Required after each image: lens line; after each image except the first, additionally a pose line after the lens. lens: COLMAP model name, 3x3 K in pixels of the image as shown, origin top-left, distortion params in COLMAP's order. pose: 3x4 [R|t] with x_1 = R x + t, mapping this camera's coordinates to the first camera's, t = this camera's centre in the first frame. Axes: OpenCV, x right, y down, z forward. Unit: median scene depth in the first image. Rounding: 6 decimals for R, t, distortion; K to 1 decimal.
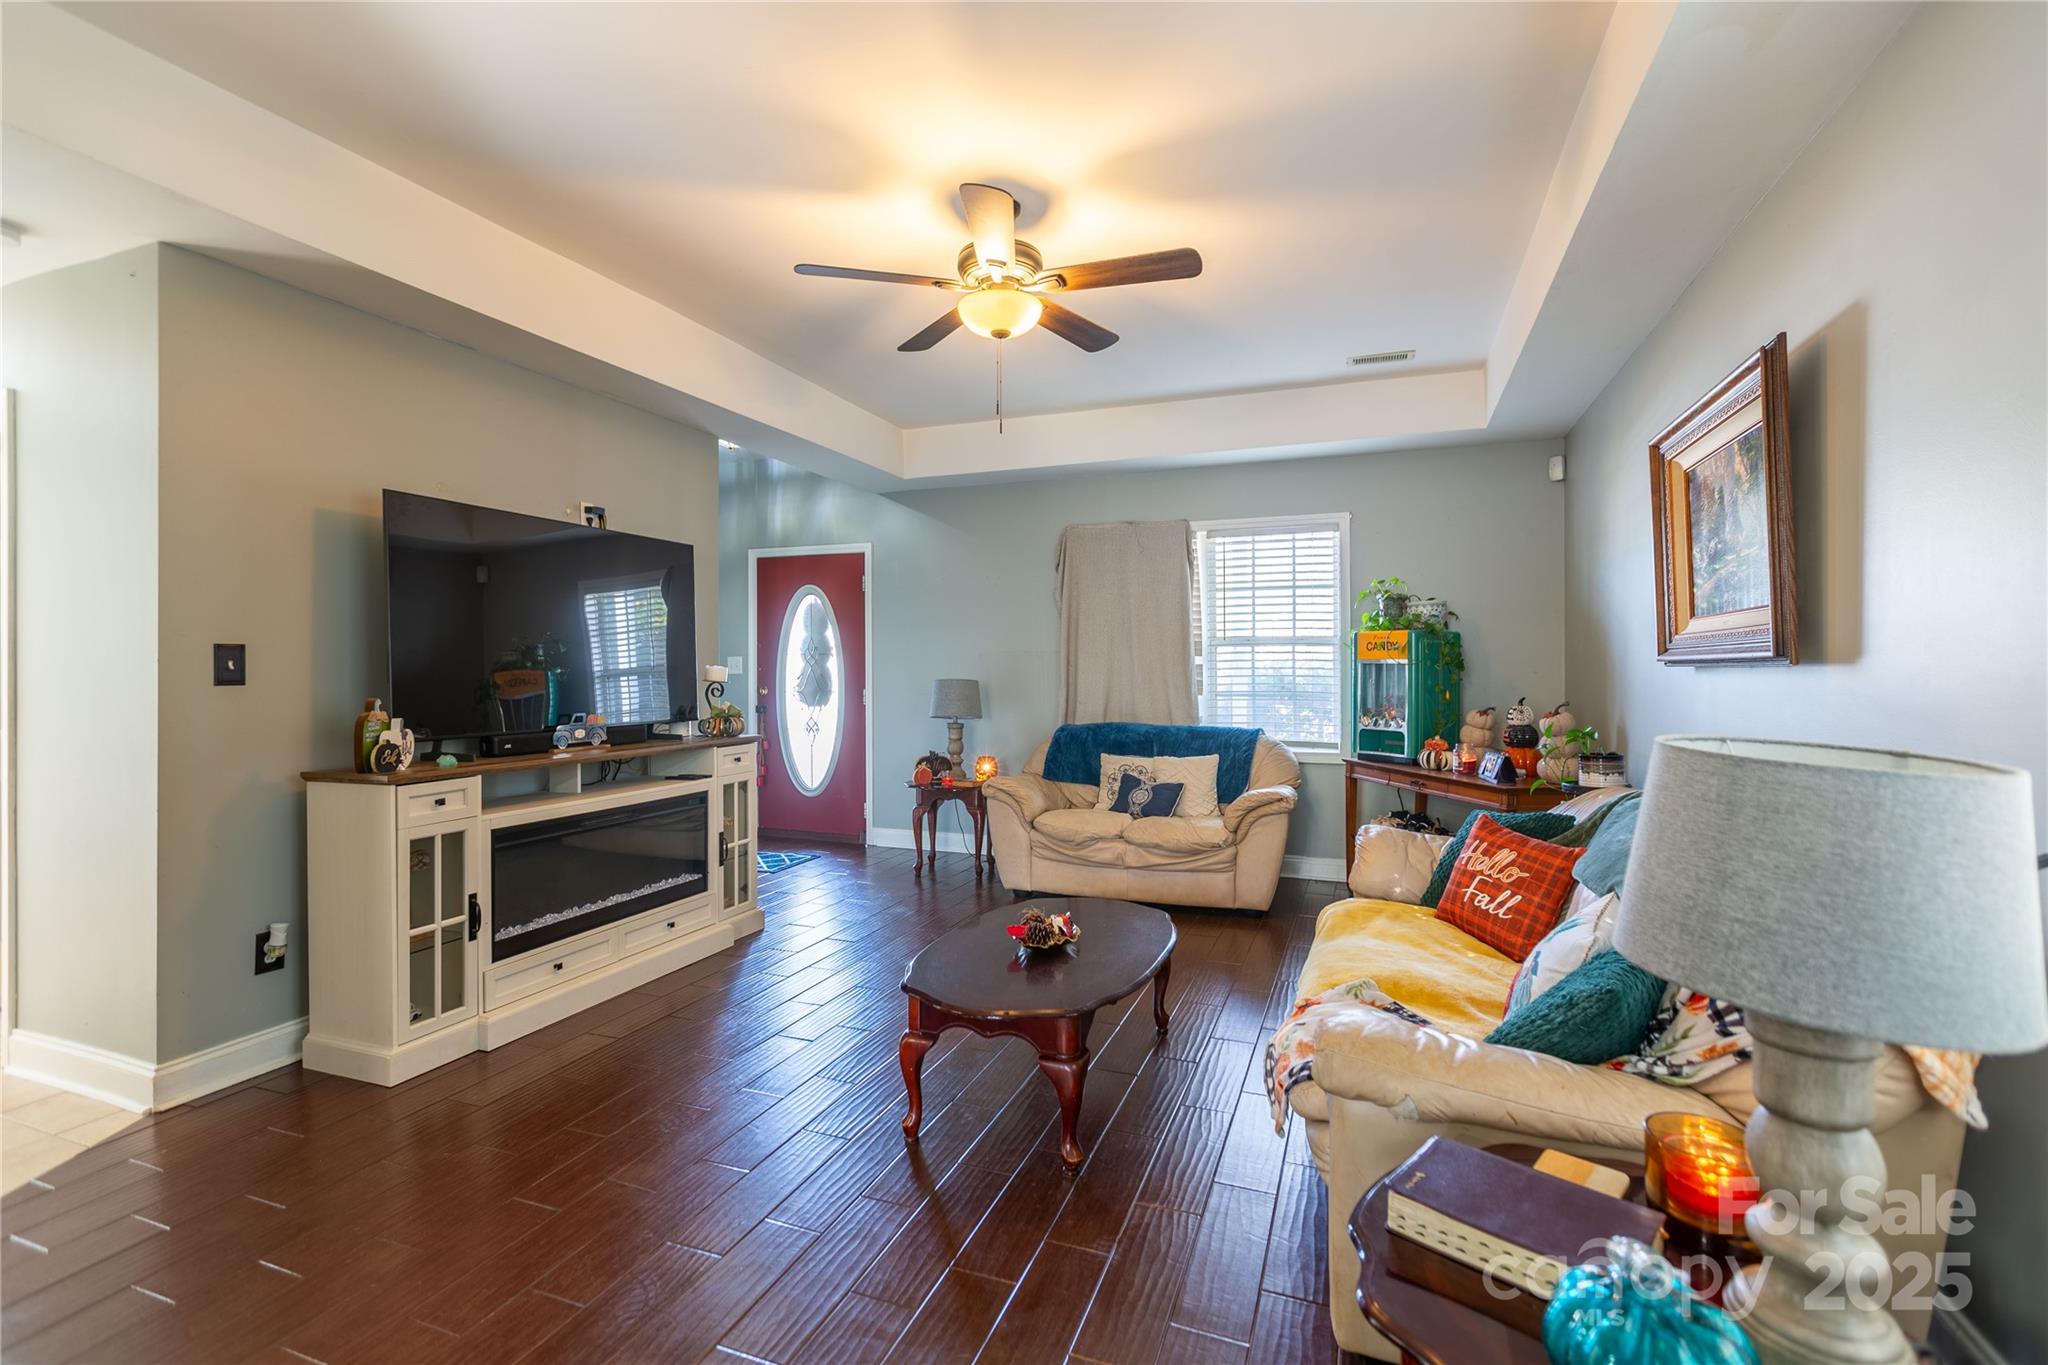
lens RADIAL K [[908.6, 0, 1032.0], [0, 908.6, 670.3], [0, 0, 1]] dist [0.000086, -0.000207]
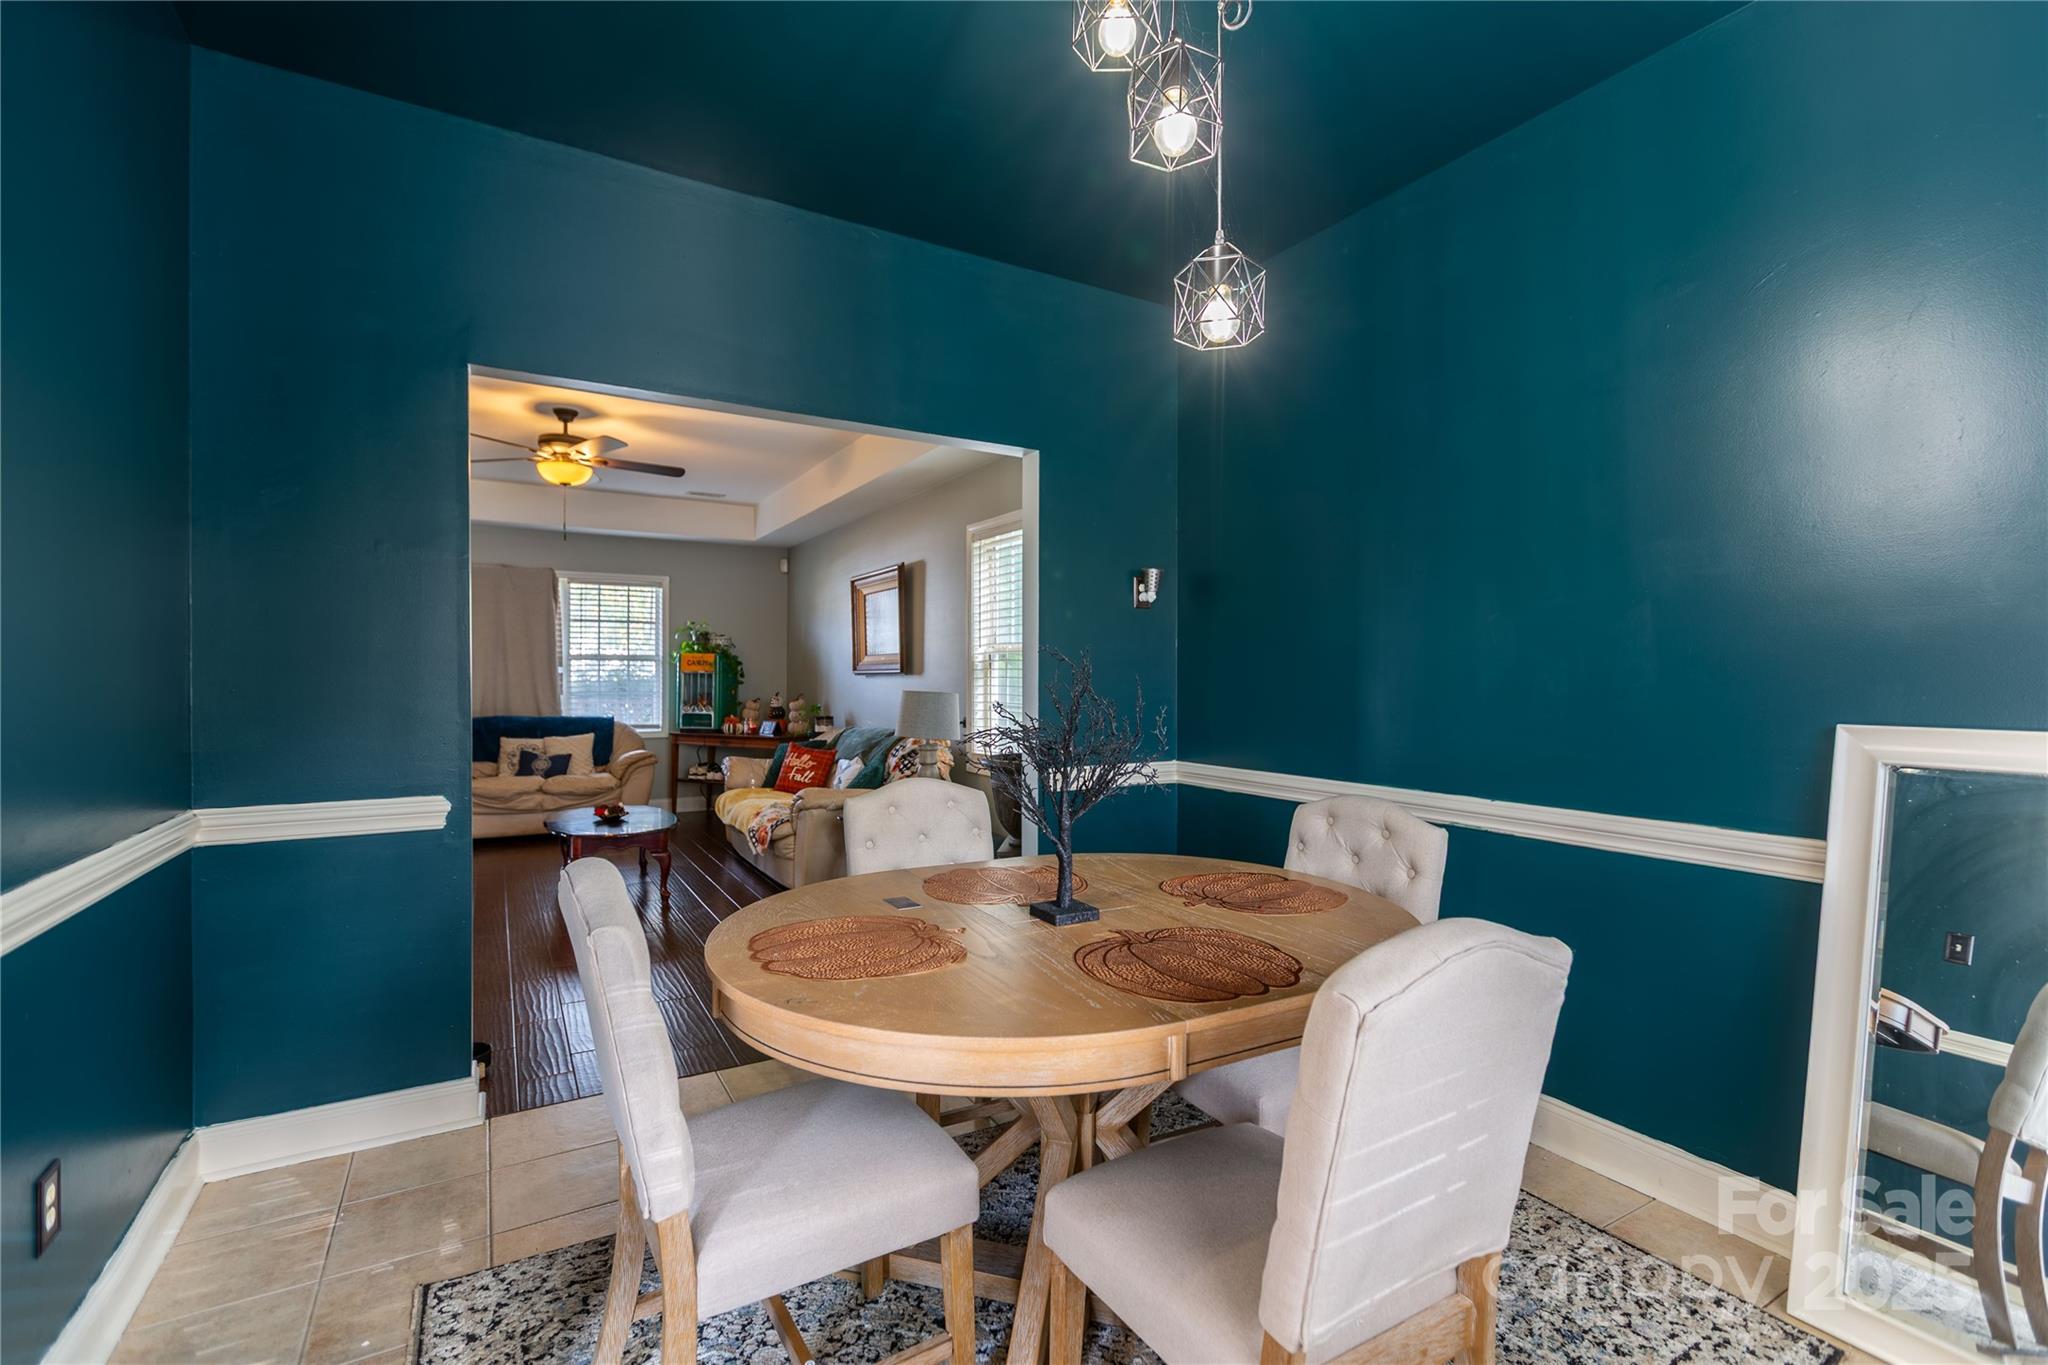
lens RADIAL K [[908.6, 0, 1032.0], [0, 908.6, 670.3], [0, 0, 1]] dist [0.000086, -0.000207]
pose [[0.616340, 0.012794, 0.787376, -0.540881], [-0.001212, 0.999882, -0.015298, 0.011413], [-0.787479, 0.008475, 0.616283, -0.499553]]
